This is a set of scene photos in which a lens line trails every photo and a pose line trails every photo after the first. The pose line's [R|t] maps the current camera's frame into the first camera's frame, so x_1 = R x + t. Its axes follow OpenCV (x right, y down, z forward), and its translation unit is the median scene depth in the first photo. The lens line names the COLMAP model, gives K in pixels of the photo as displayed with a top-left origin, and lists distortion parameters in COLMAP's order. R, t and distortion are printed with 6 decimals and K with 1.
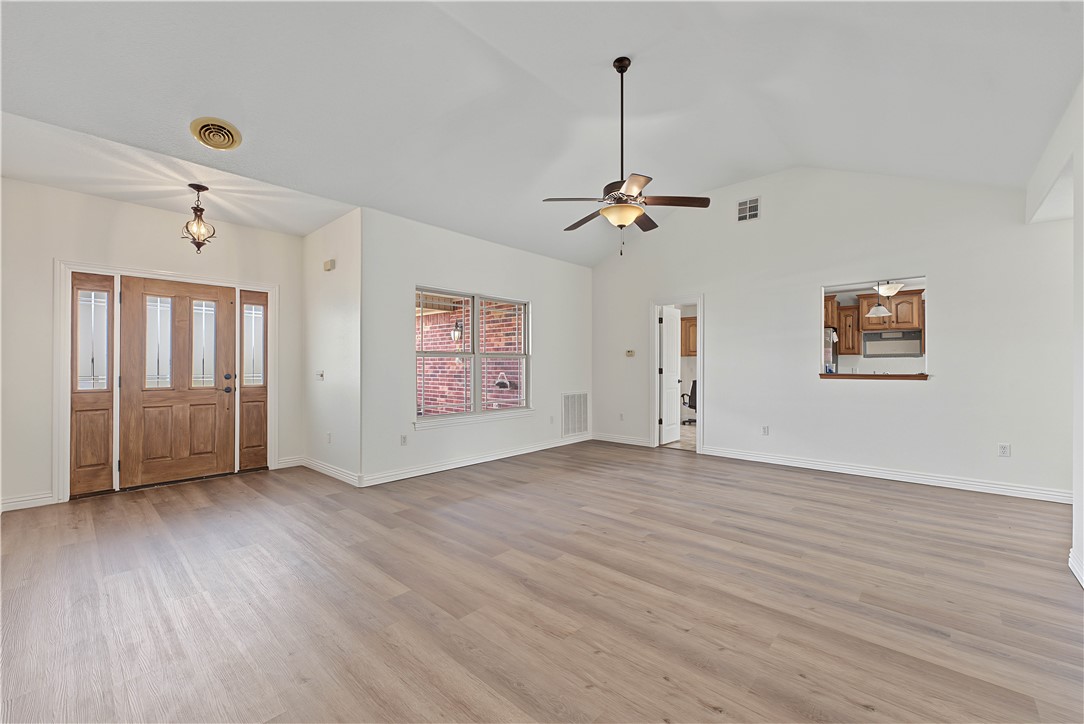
lens RADIAL K [[441.9, 0, 542.7], [0, 441.9, 364.1], [0, 0, 1]] dist [0.001395, 0.000513]
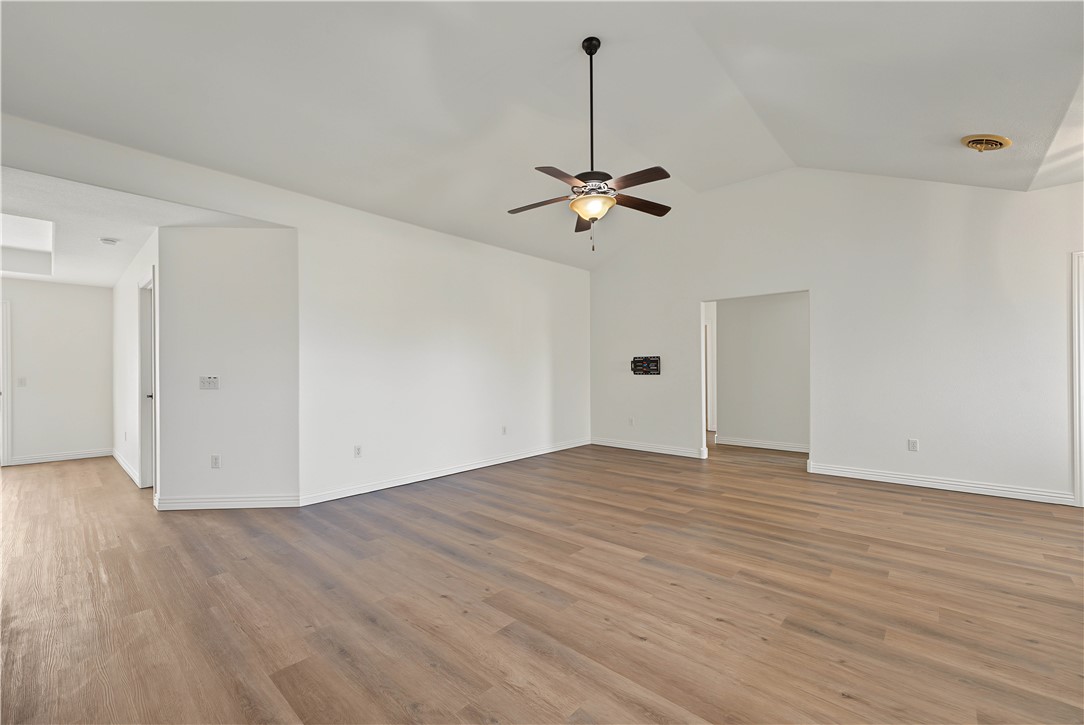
lens RADIAL K [[441.9, 0, 544.8], [0, 441.9, 367.9], [0, 0, 1]] dist [0.001395, 0.000513]
pose [[-0.999963, 0.007798, -0.003723, 0.272657], [0.007832, 0.999928, -0.009043, 0.006840], [0.003652, -0.009072, -0.999952, 1.844326]]
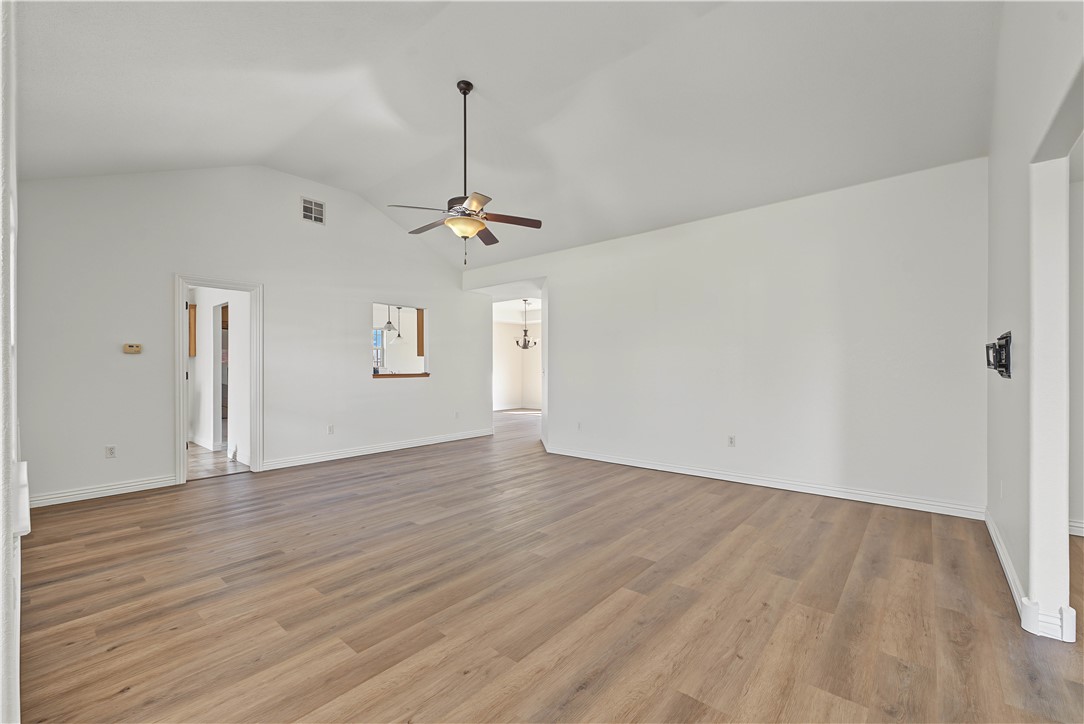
lens RADIAL K [[447.7, 0, 546.1], [0, 447.7, 364.1], [0, 0, 1]] dist [0.000788, 0.000391]
pose [[-0.037944, 0.008365, 0.999245, -0.876890], [0.000780, 0.999965, -0.008342, 0.006807], [-0.999280, 0.000463, -0.037950, 0.808050]]
